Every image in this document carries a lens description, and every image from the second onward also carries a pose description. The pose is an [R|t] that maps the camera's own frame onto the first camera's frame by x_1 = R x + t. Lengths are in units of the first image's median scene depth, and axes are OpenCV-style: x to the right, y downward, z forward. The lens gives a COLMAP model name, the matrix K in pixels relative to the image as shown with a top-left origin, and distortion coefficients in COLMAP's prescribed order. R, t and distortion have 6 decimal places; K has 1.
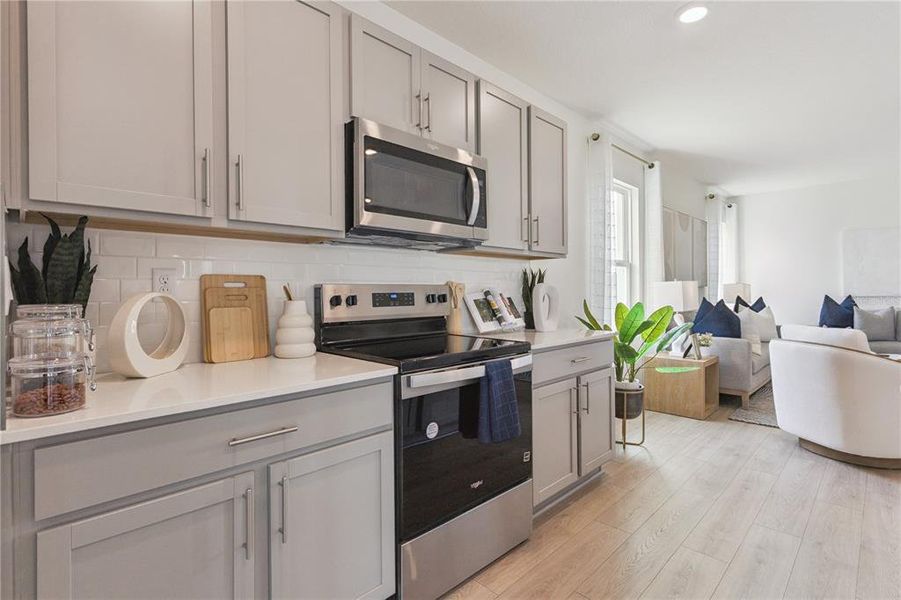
lens RADIAL K [[450.9, 0, 460.4], [0, 450.9, 287.4], [0, 0, 1]] dist [0.024739, 0.001270]
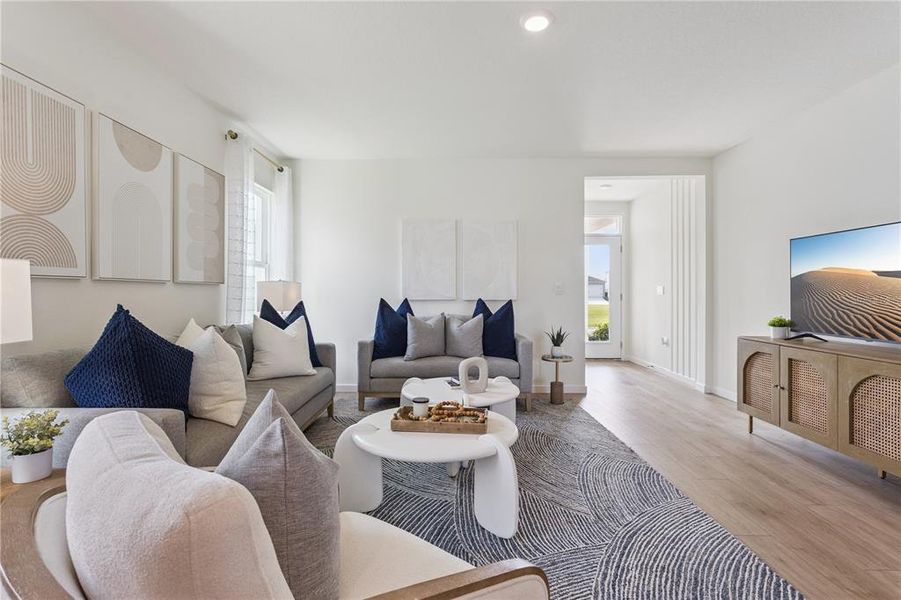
lens RADIAL K [[427.1, 0, 450.9], [0, 427.1, 294.8], [0, 0, 1]] dist [-0.005155, 0.002964]
pose [[0.726447, 0.004962, 0.687205, 0.732023], [-0.012176, 0.999910, 0.005651, 0.010691], [-0.687115, -0.012473, 0.726442, 0.757796]]
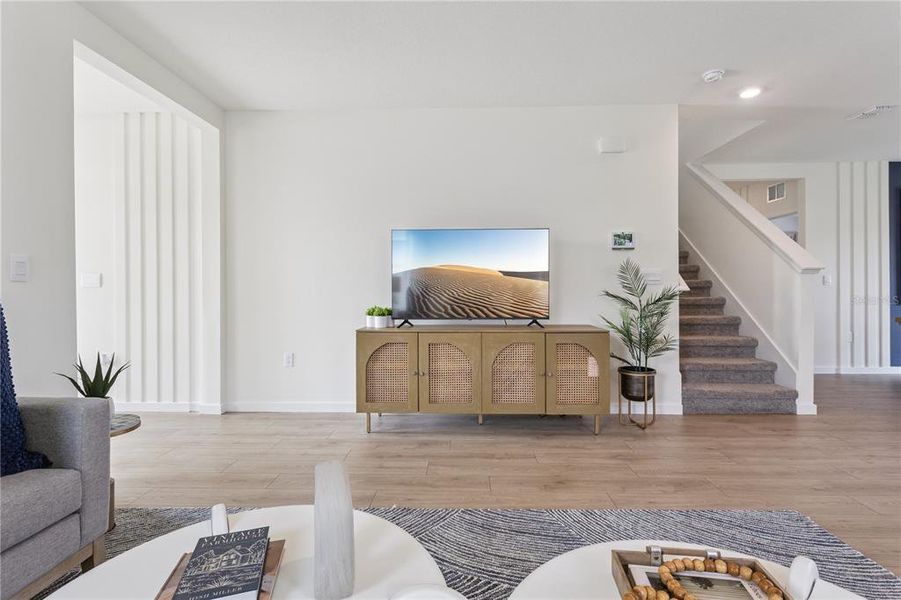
lens RADIAL K [[427.1, 0, 455.5], [0, 427.1, 290.1], [0, 0, 1]] dist [-0.005155, 0.002964]
pose [[-0.661976, 0.009508, 0.749465, 1.107743], [0.002452, 0.999942, -0.010520, 0.031919], [-0.749521, -0.005126, -0.661961, 1.476430]]
